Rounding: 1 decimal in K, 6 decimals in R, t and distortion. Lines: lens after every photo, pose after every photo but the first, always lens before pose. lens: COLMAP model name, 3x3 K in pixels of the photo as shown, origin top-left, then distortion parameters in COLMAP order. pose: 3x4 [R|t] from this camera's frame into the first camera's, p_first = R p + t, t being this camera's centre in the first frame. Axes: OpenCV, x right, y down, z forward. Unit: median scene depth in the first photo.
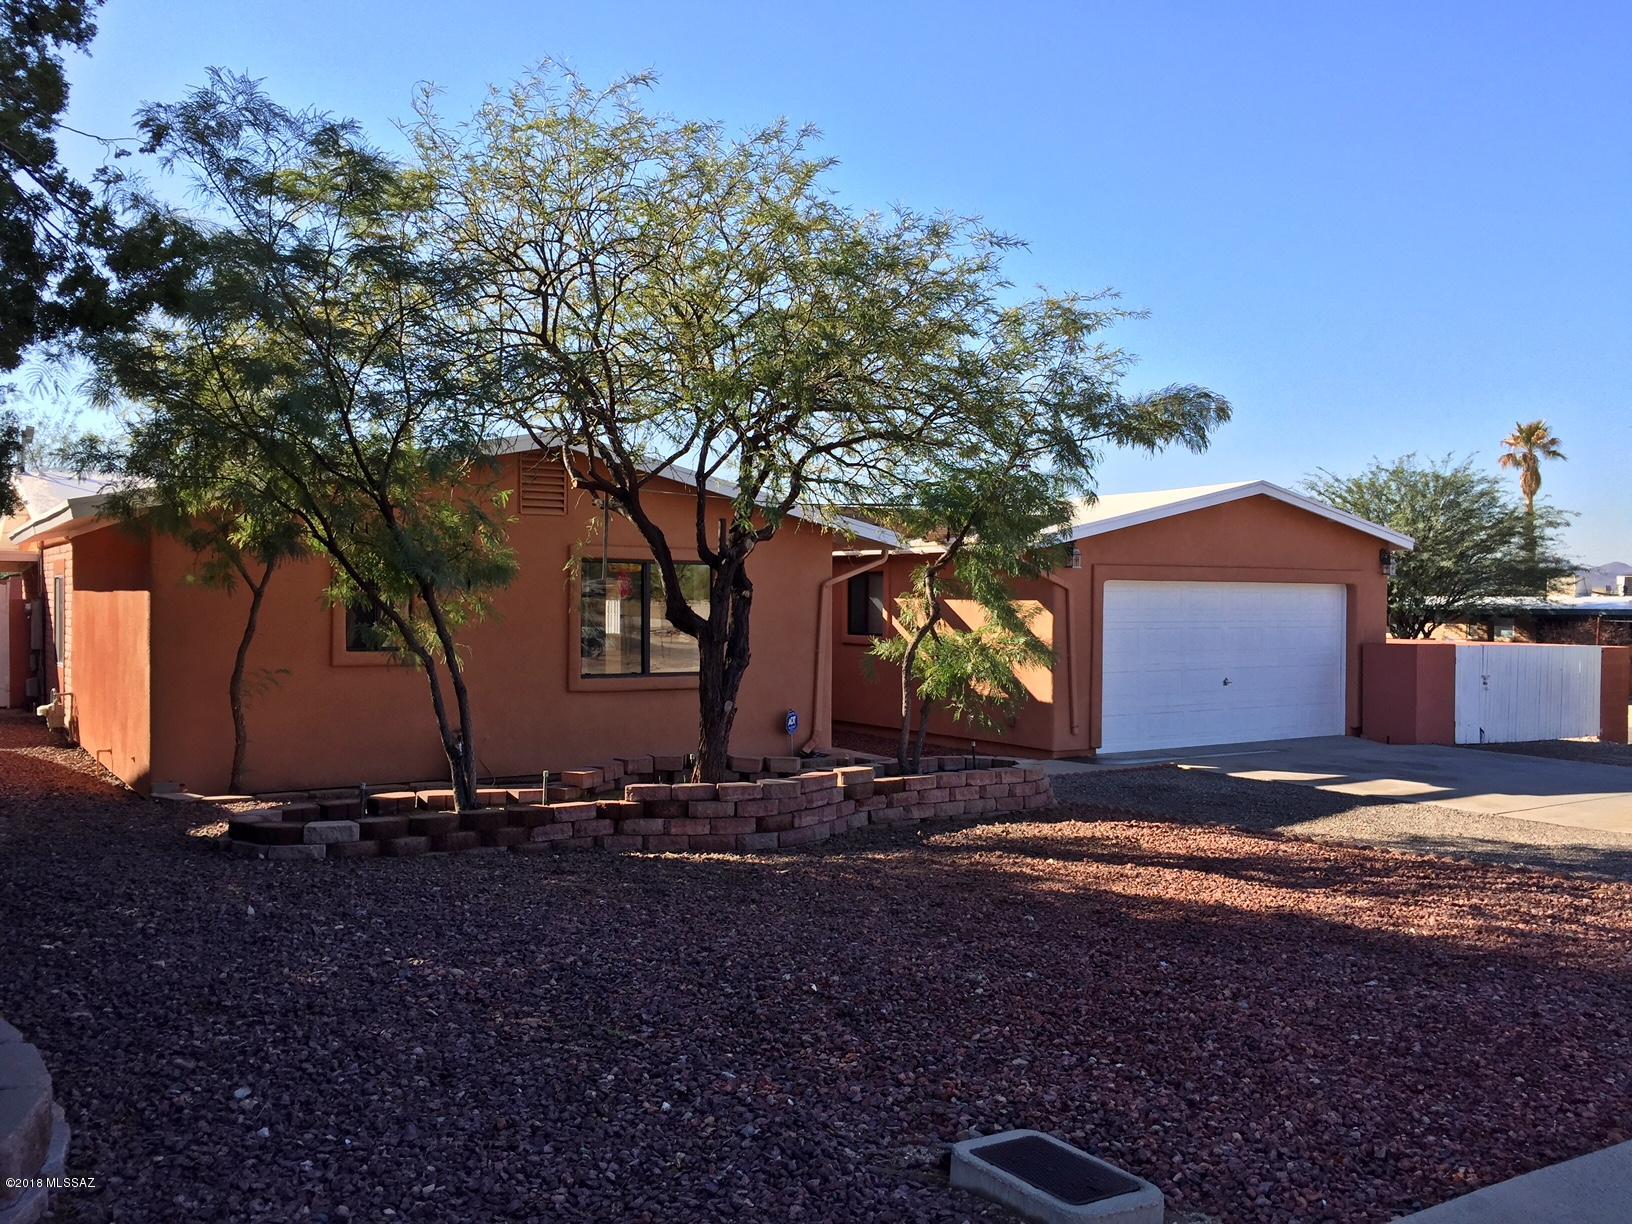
lens RADIAL K [[1377.1, 0, 807.7], [0, 1377.1, 611.6], [0, 0, 1]] dist [0.011045, -0.028069]
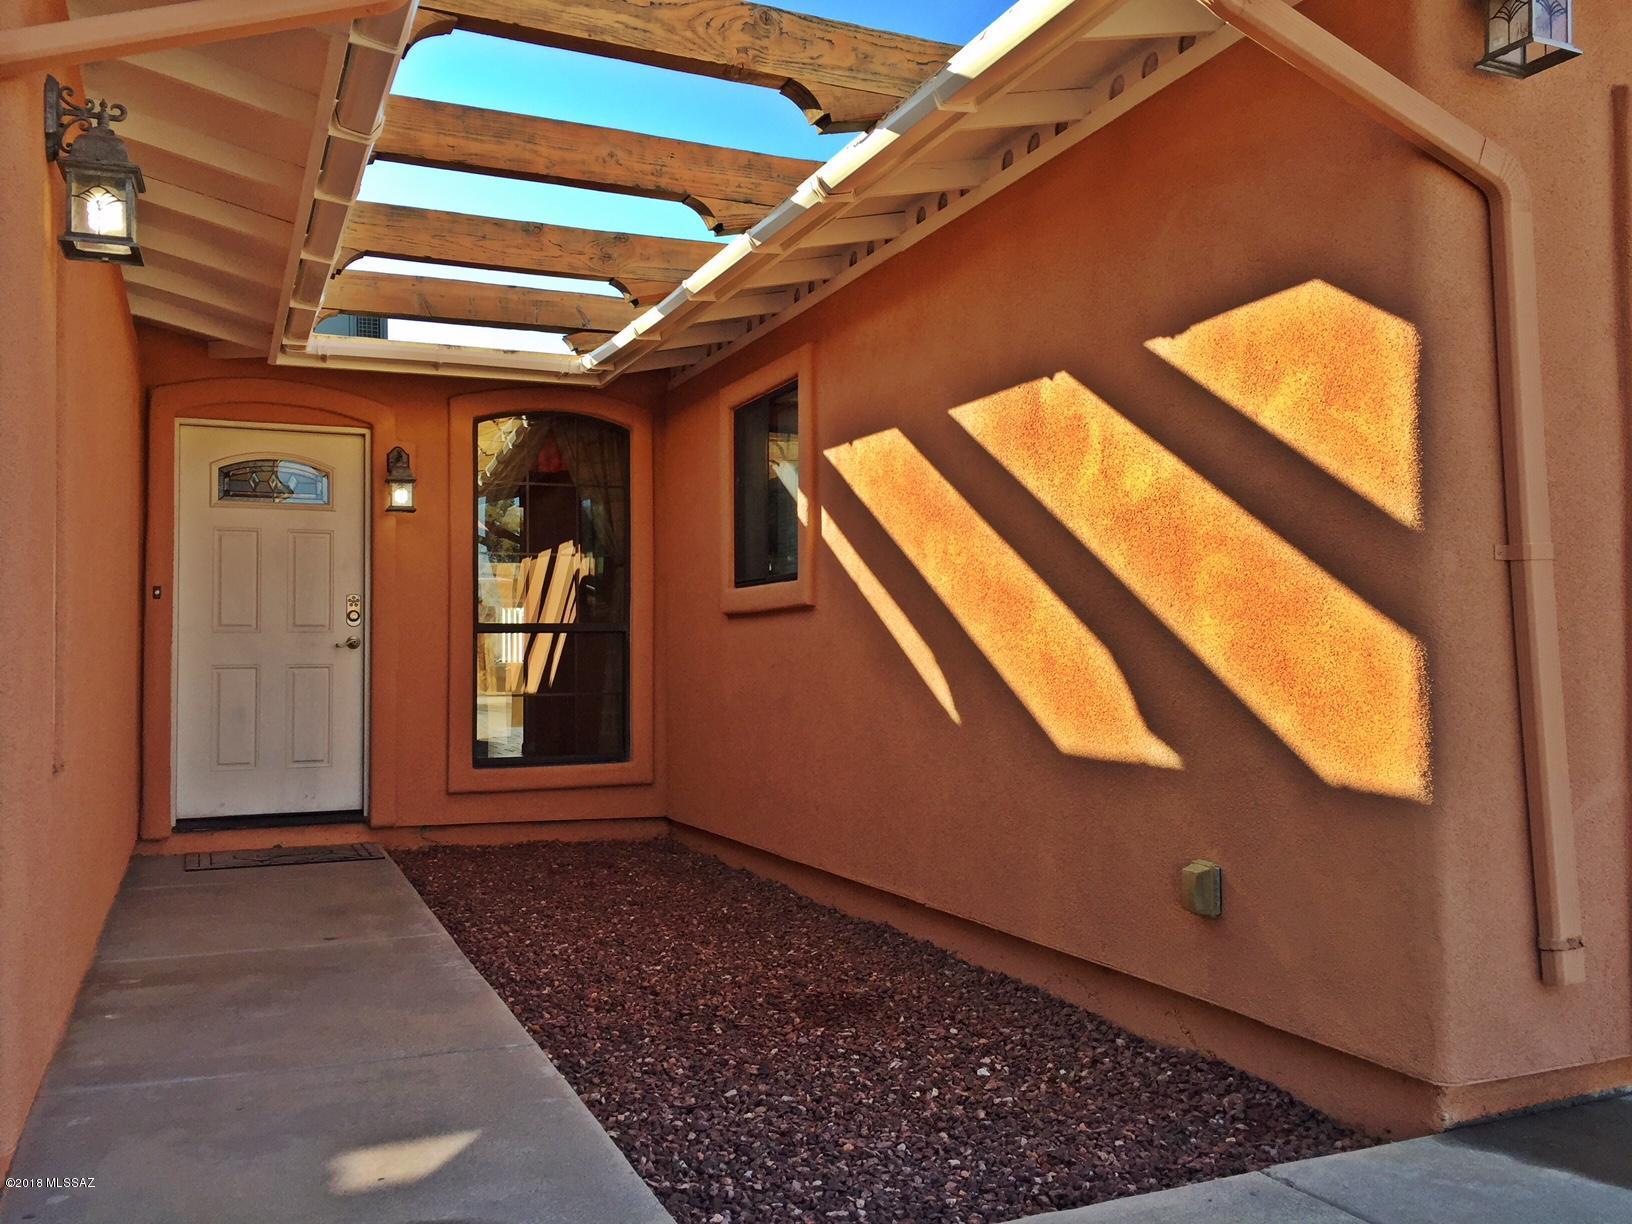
lens RADIAL K [[1377.1, 0, 814.0], [0, 1377.1, 611.2], [0, 0, 1]] dist [0.011045, -0.028069]
pose [[0.987321, -0.023898, -0.156925, 0.125313], [0.018144, 0.999113, -0.037997, 0.044308], [0.157694, 0.034668, 0.986879, 0.796314]]
